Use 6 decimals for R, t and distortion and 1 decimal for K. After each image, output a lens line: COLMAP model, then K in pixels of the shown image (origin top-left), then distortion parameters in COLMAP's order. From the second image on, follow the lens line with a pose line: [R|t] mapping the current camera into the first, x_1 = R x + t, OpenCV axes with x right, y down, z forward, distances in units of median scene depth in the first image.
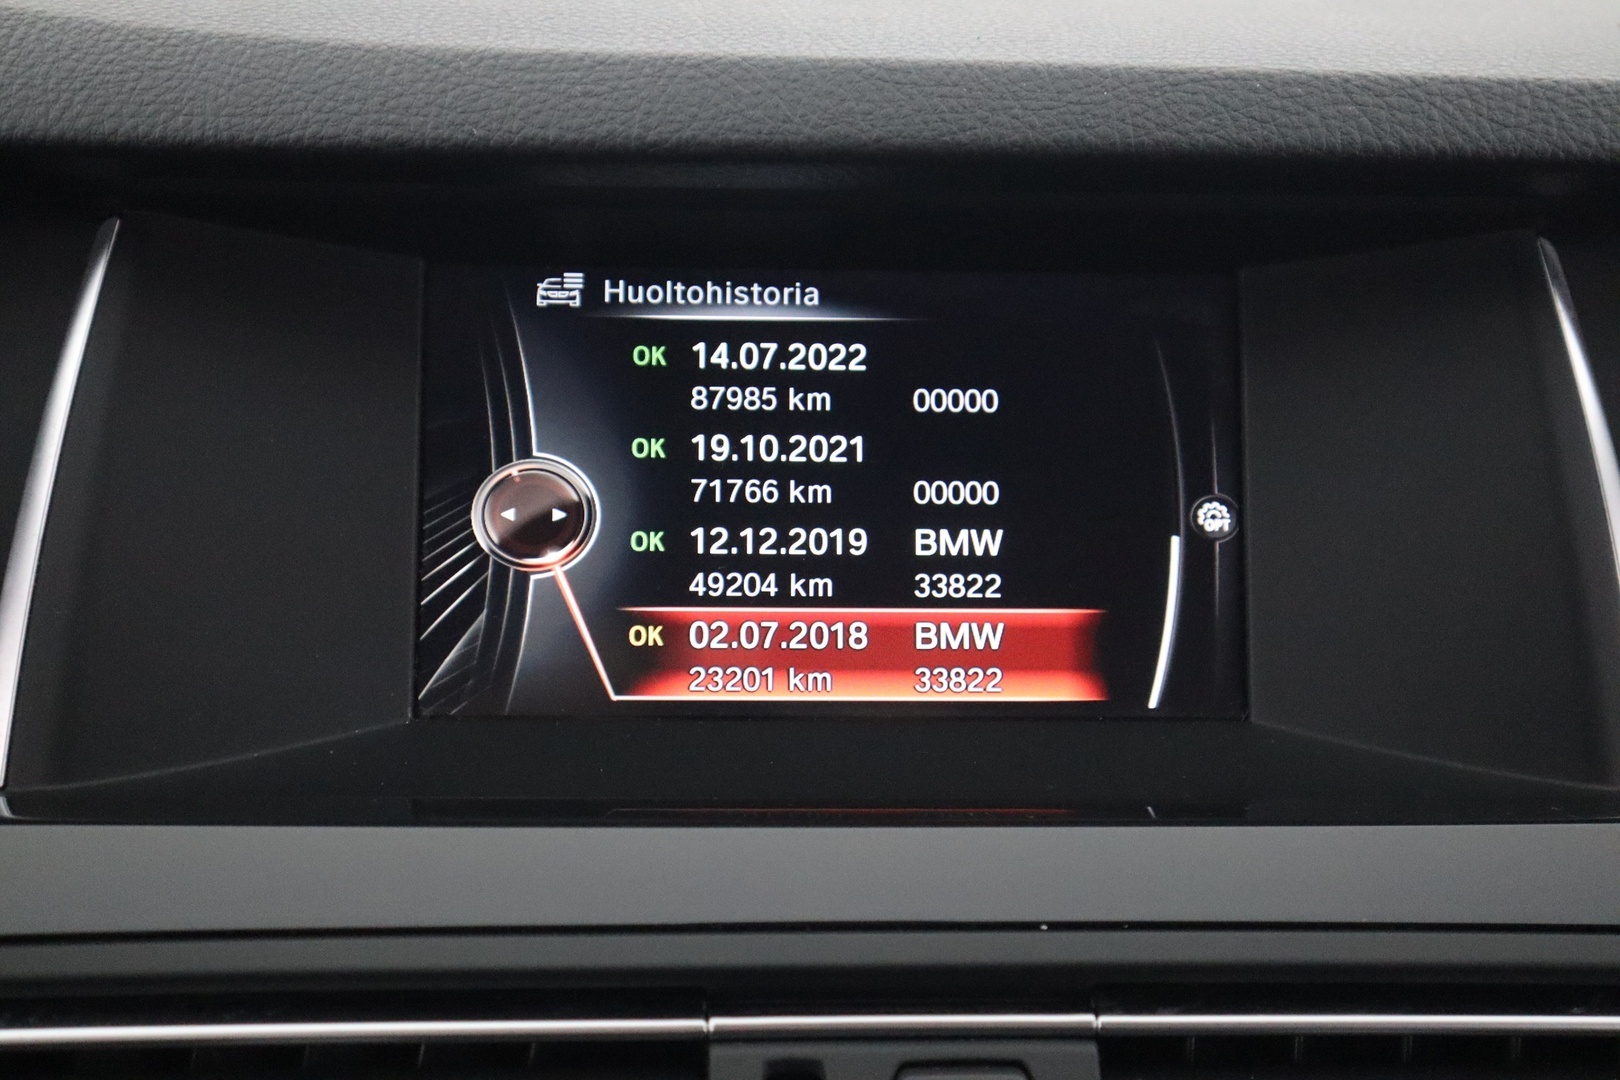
lens RADIAL K [[2023.6, 0, 805.9], [0, 2023.6, 535.0], [0, 0, 1]] dist [-0.021156, 0.000000]
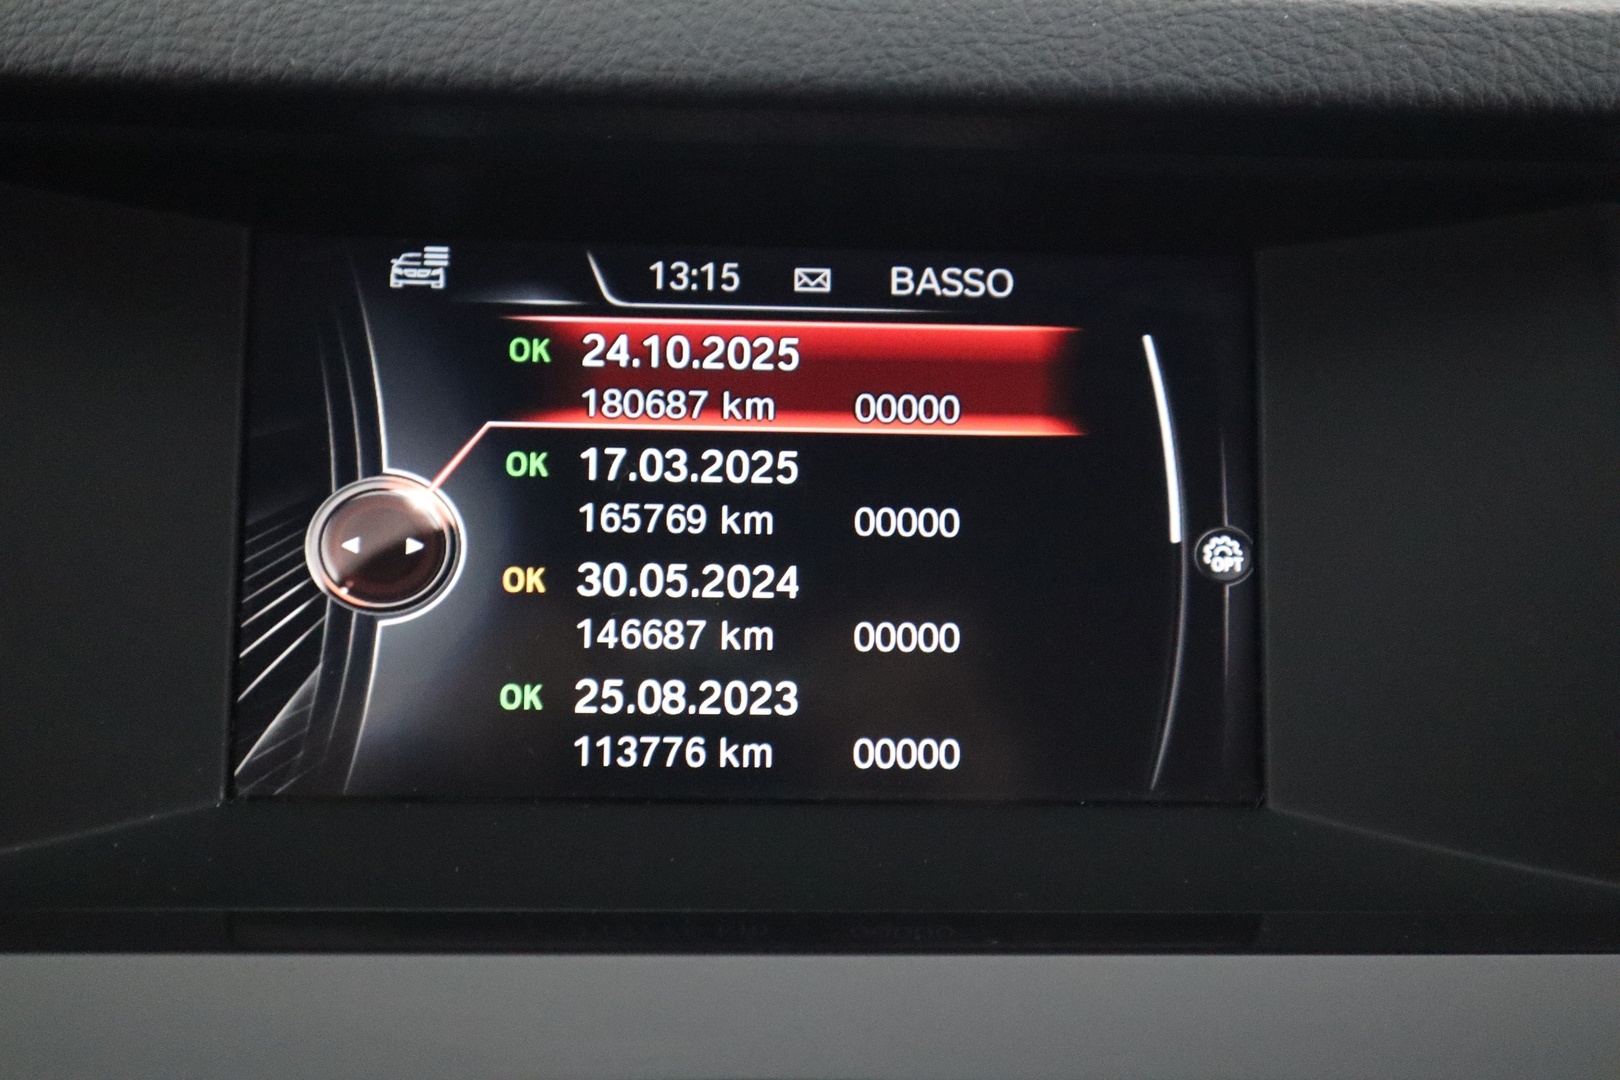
lens RADIAL K [[2085.3, 0, 813.5], [0, 2085.3, 544.3], [0, 0, 1]] dist [0.010060, 0.000000]
pose [[0.999890, 0.008116, 0.012402, 0.028858], [-0.008112, 0.999967, -0.000431, -0.012657], [-0.012405, 0.000330, 0.999923, 0.178260]]
